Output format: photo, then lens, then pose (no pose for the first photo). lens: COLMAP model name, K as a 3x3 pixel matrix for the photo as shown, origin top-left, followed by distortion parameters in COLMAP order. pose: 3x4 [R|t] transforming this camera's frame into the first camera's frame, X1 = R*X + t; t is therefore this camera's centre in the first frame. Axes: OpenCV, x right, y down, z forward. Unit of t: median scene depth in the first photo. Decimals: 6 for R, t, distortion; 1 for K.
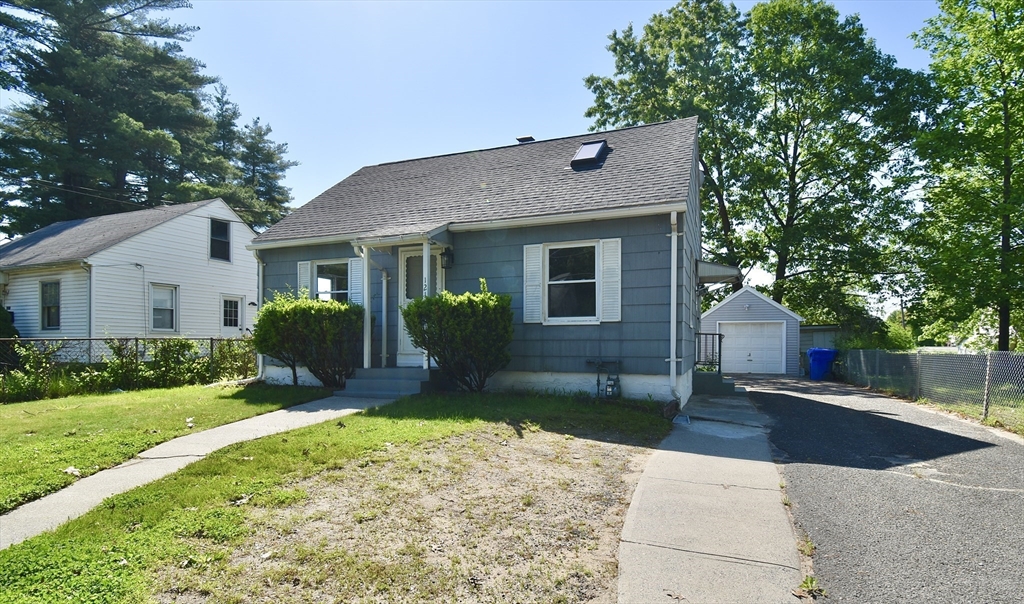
lens RADIAL K [[505.3, 0, 527.0], [0, 505.3, 348.0], [0, 0, 1]] dist [0.022743, -0.026884]
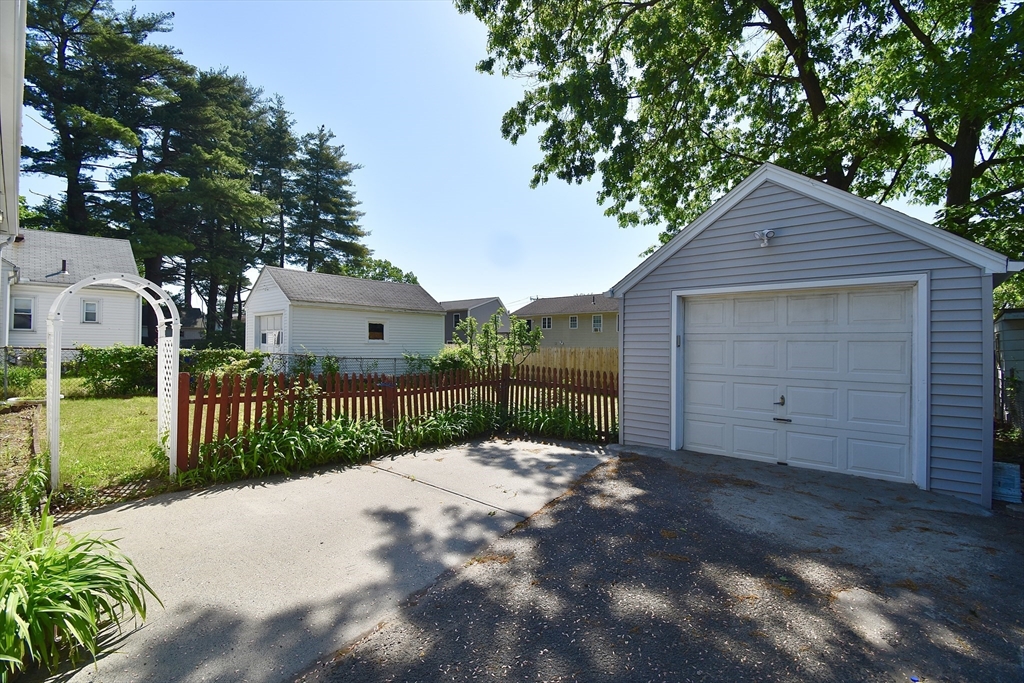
lens RADIAL K [[450.8, 0, 512.0], [0, 450.8, 341.5], [0, 0, 1]] dist [0.030084, -0.029300]
pose [[0.933304, 0.002125, -0.359082, 0.556295], [-0.007506, 0.999879, -0.013591, -0.022793], [0.359010, 0.015380, 0.933207, 1.000411]]
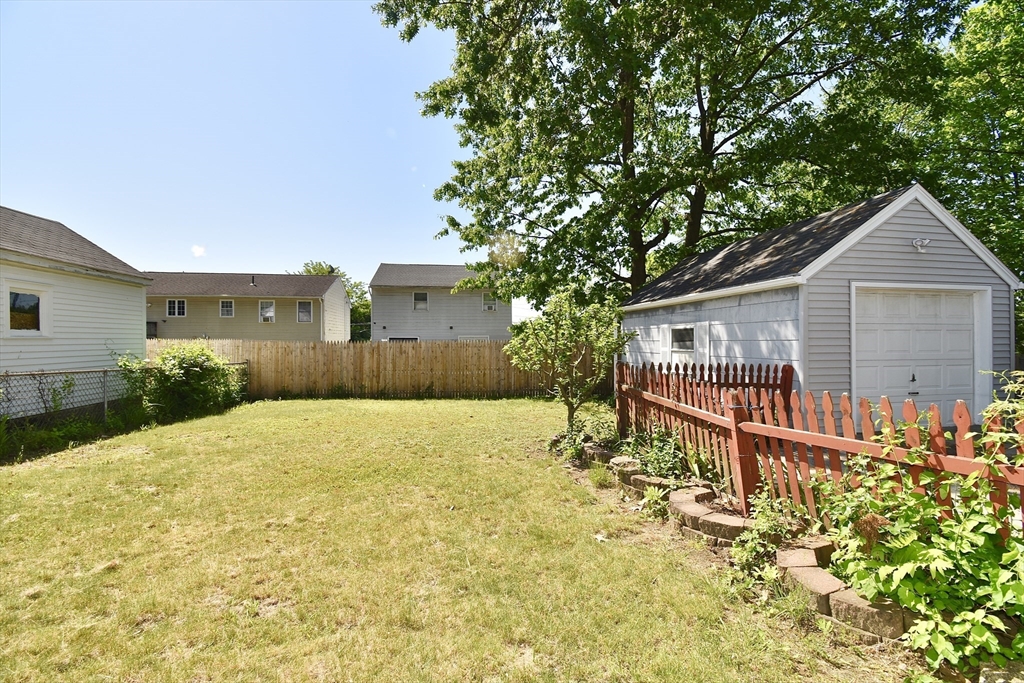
lens RADIAL K [[454.1, 0, 517.1], [0, 454.1, 341.1], [0, 0, 1]] dist [0.024361, -0.027651]
pose [[0.862930, -0.010087, 0.505223, 0.037694], [0.010149, 0.999945, 0.002629, -0.023940], [-0.505221, 0.002859, 0.862985, 1.235217]]
